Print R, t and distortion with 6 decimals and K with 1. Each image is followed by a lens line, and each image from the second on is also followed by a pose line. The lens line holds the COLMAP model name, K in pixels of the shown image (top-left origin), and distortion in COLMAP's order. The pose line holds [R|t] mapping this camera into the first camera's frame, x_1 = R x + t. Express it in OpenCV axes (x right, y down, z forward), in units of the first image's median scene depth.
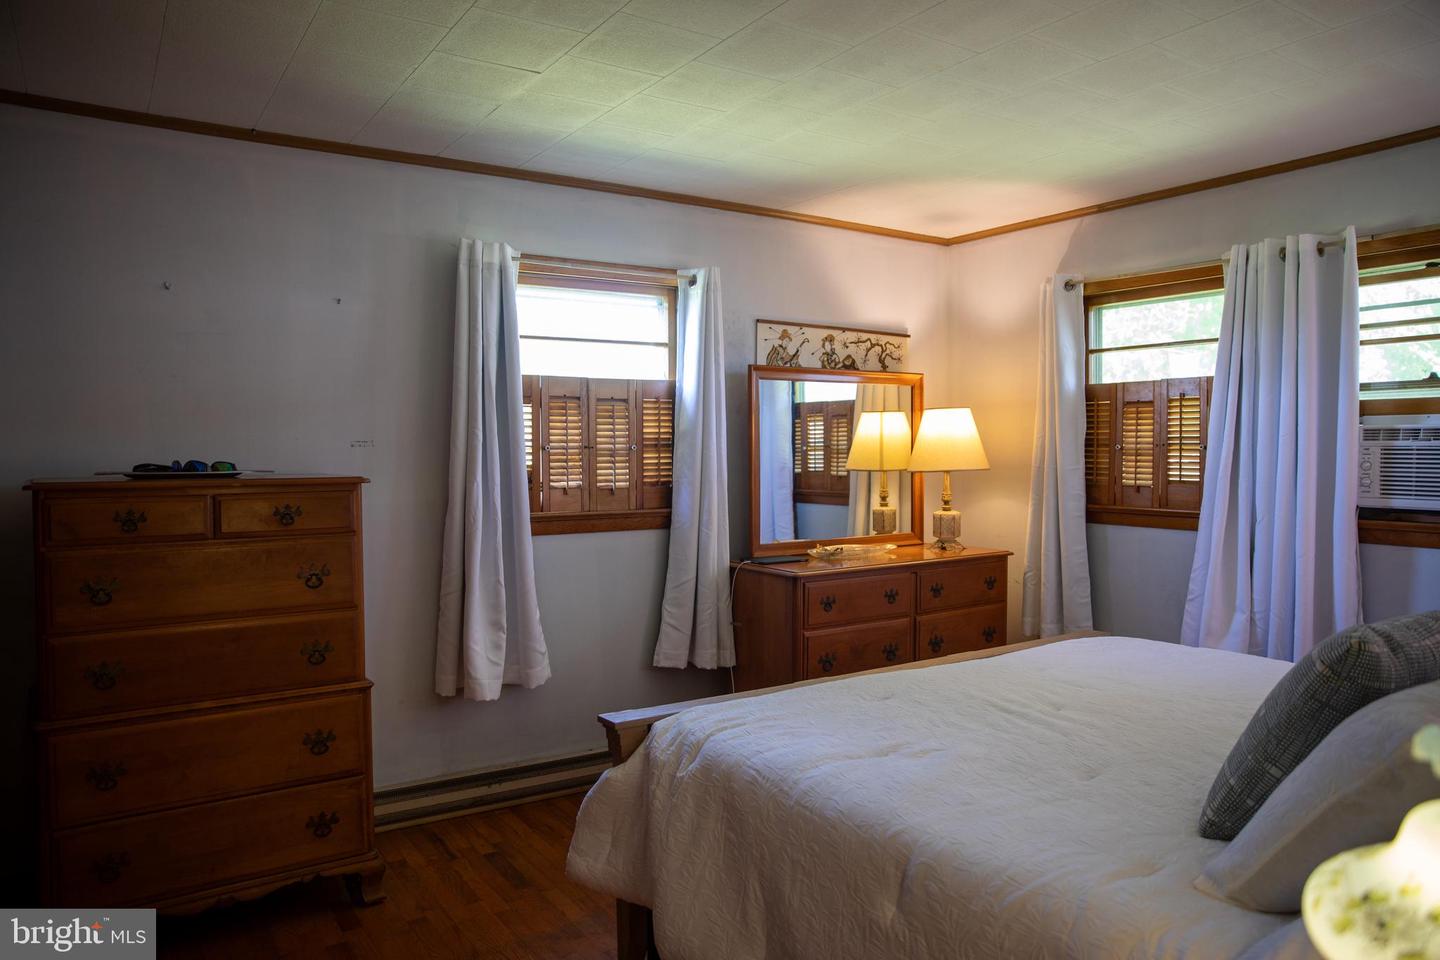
lens RADIAL K [[986.4, 0, 720.0], [0, 986.4, 480.0], [0, 0, 1]] dist [-0.103524, 0.084091]
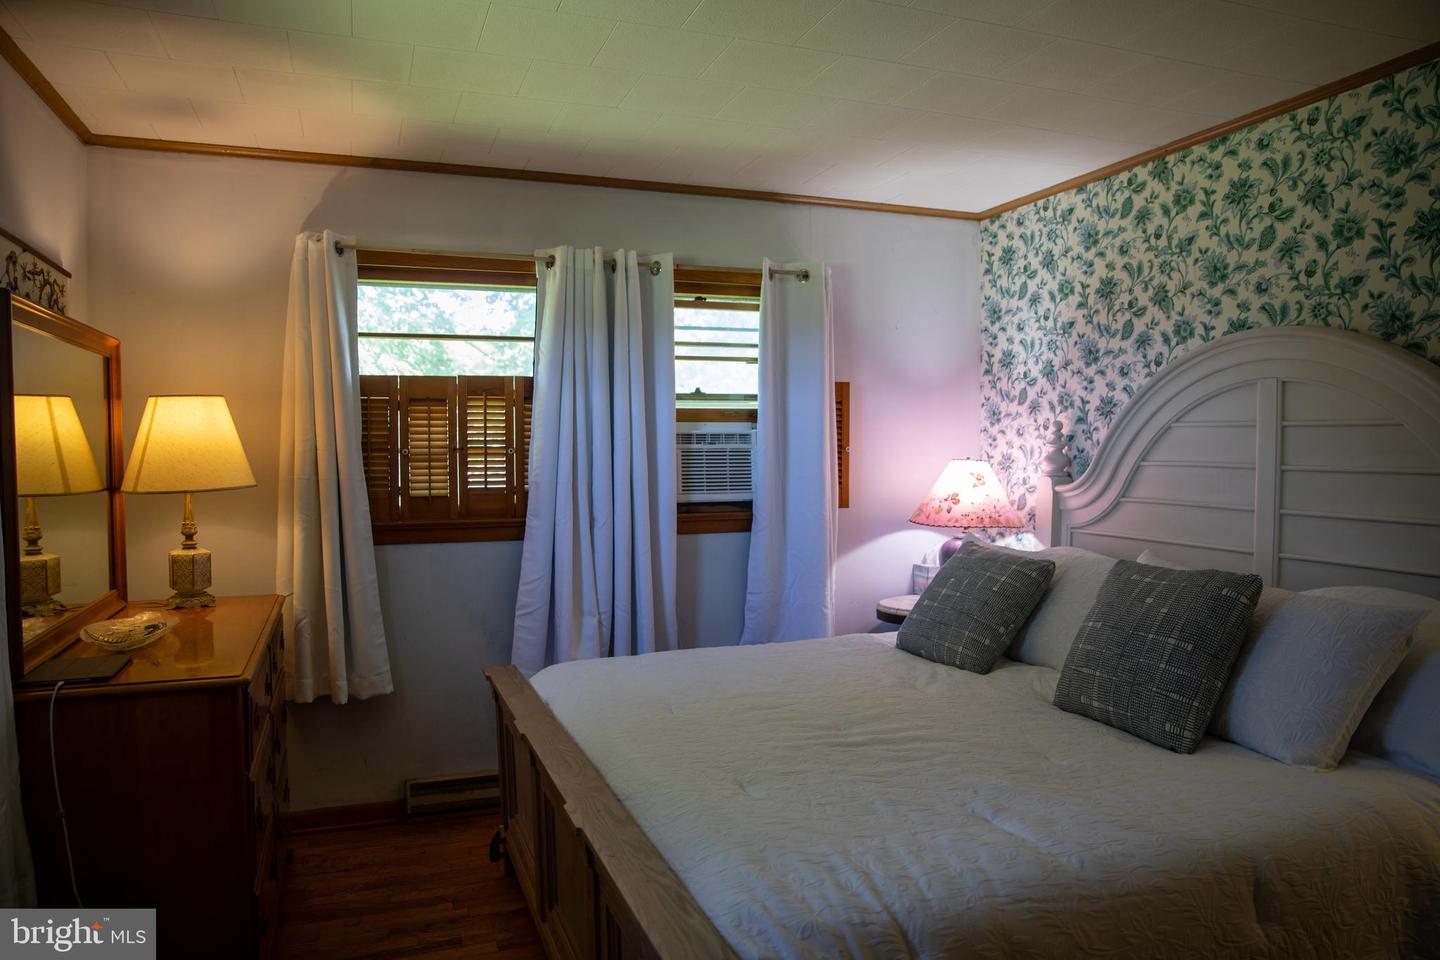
lens RADIAL K [[986.4, 0, 720.0], [0, 986.4, 480.0], [0, 0, 1]] dist [-0.103524, 0.084091]
pose [[0.222921, -0.030838, 0.974349, -0.397028], [0.037940, 0.999017, 0.022938, -0.020508], [-0.974098, 0.031854, 0.223872, 0.601786]]
